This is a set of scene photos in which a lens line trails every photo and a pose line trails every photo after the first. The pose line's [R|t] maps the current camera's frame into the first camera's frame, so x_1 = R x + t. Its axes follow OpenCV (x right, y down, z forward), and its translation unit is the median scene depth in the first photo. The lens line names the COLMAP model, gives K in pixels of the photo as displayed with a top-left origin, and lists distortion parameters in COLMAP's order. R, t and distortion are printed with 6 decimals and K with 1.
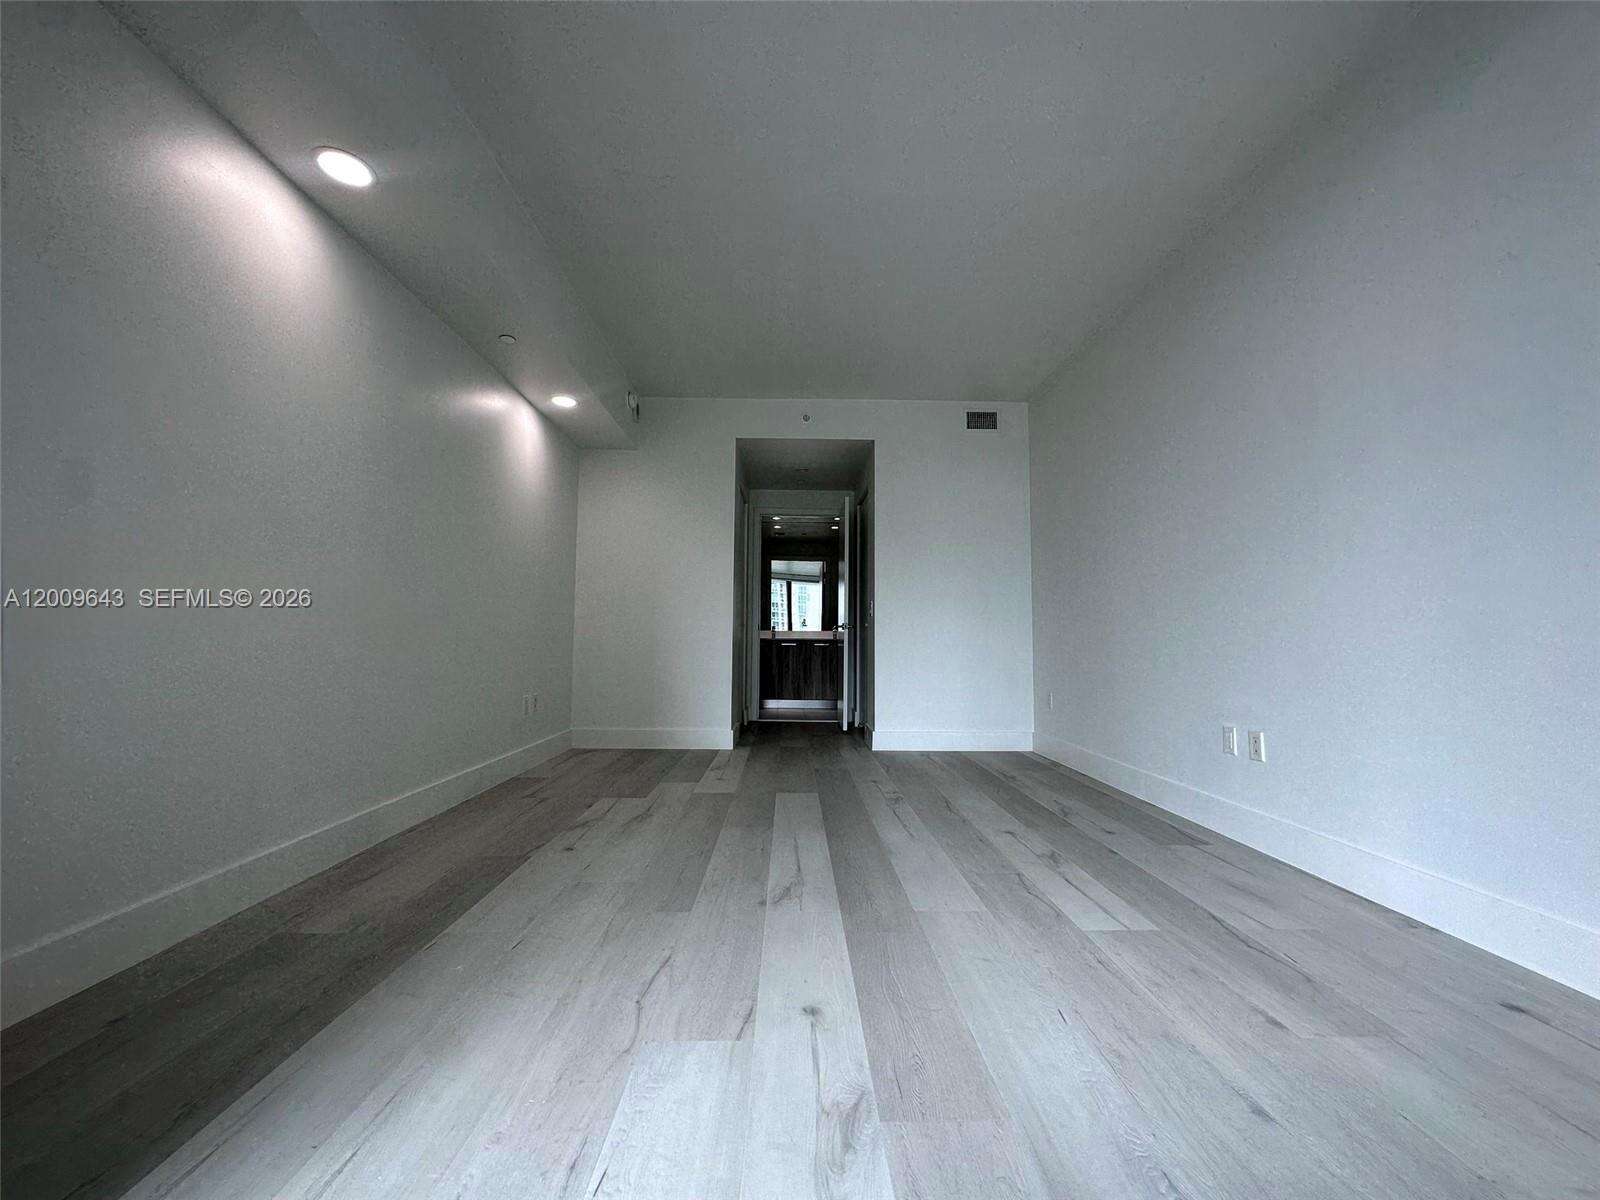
lens RADIAL K [[634.0, 0, 800.7], [0, 634.0, 598.9], [0, 0, 1]] dist [-0.000827, 0.000231]
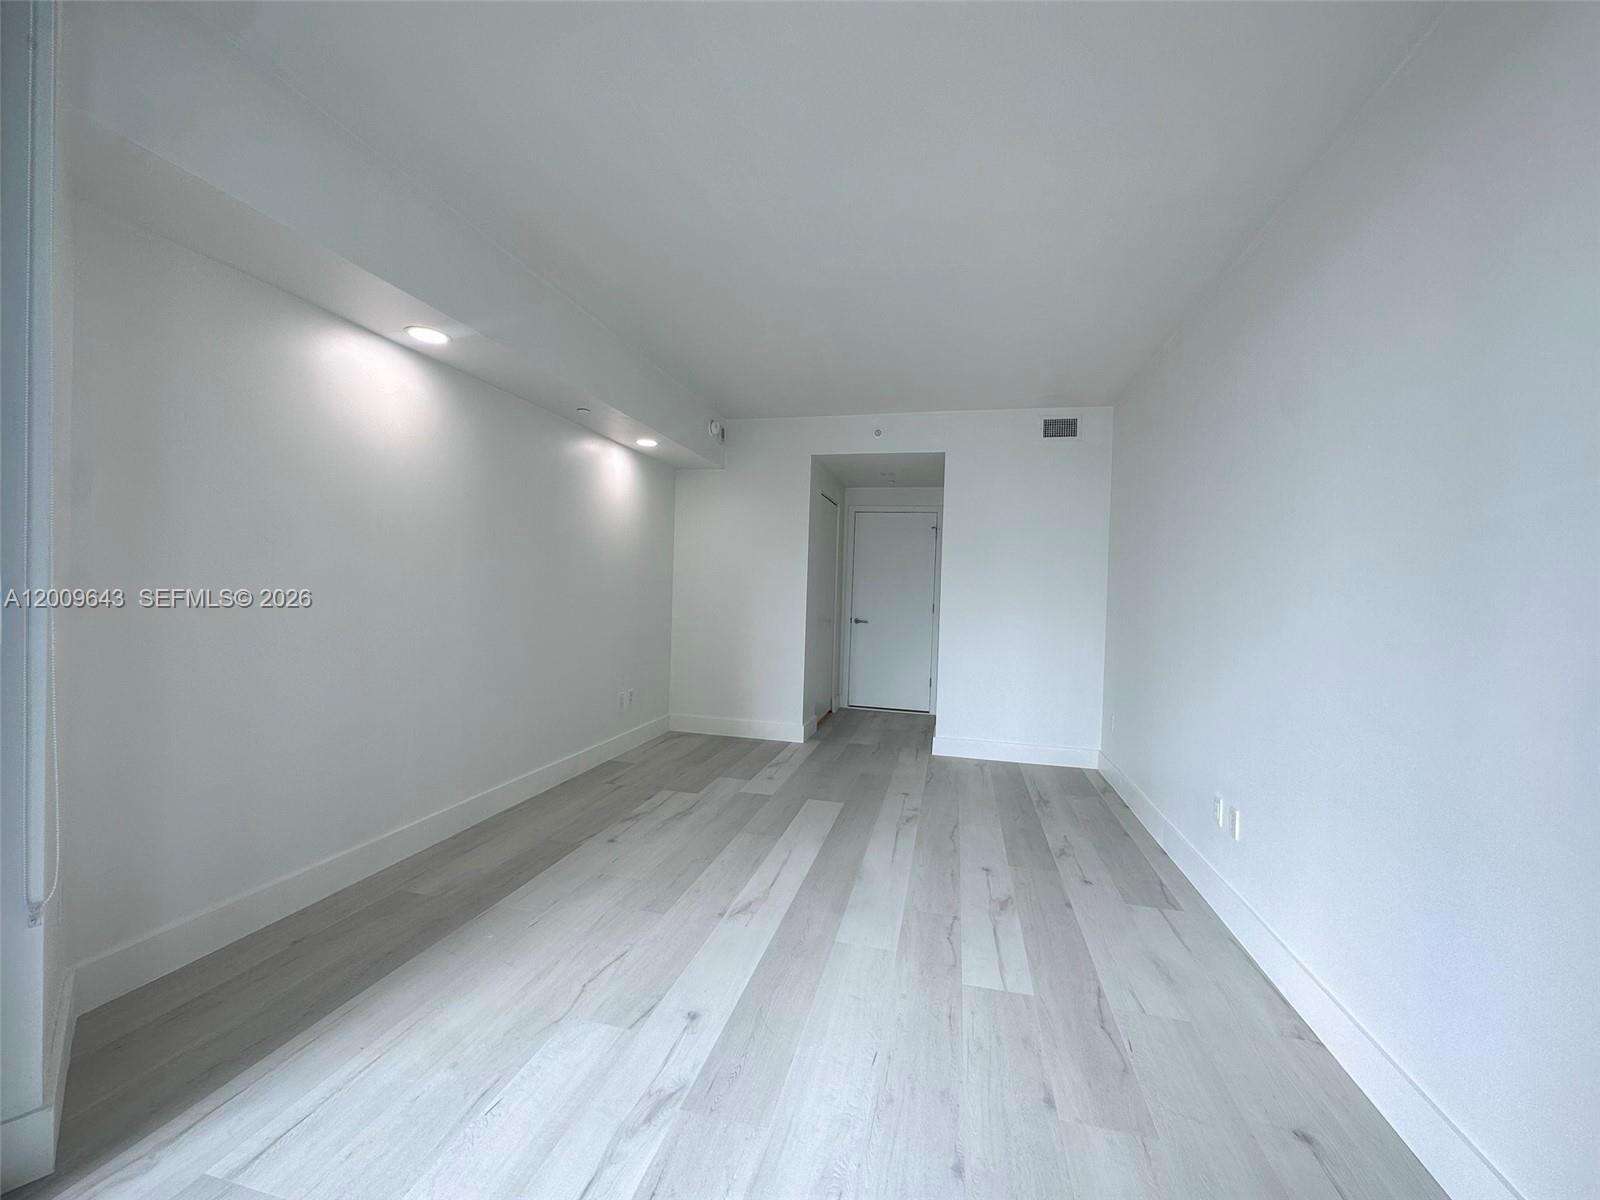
lens RADIAL K [[634.0, 0, 798.1], [0, 634.0, 599.5], [0, 0, 1]] dist [-0.000827, 0.000231]
pose [[0.967571, 0.025778, -0.251280, 0.330437], [-0.006568, 0.997010, 0.076990, -0.205831], [0.252513, -0.072843, 0.964848, -0.111557]]
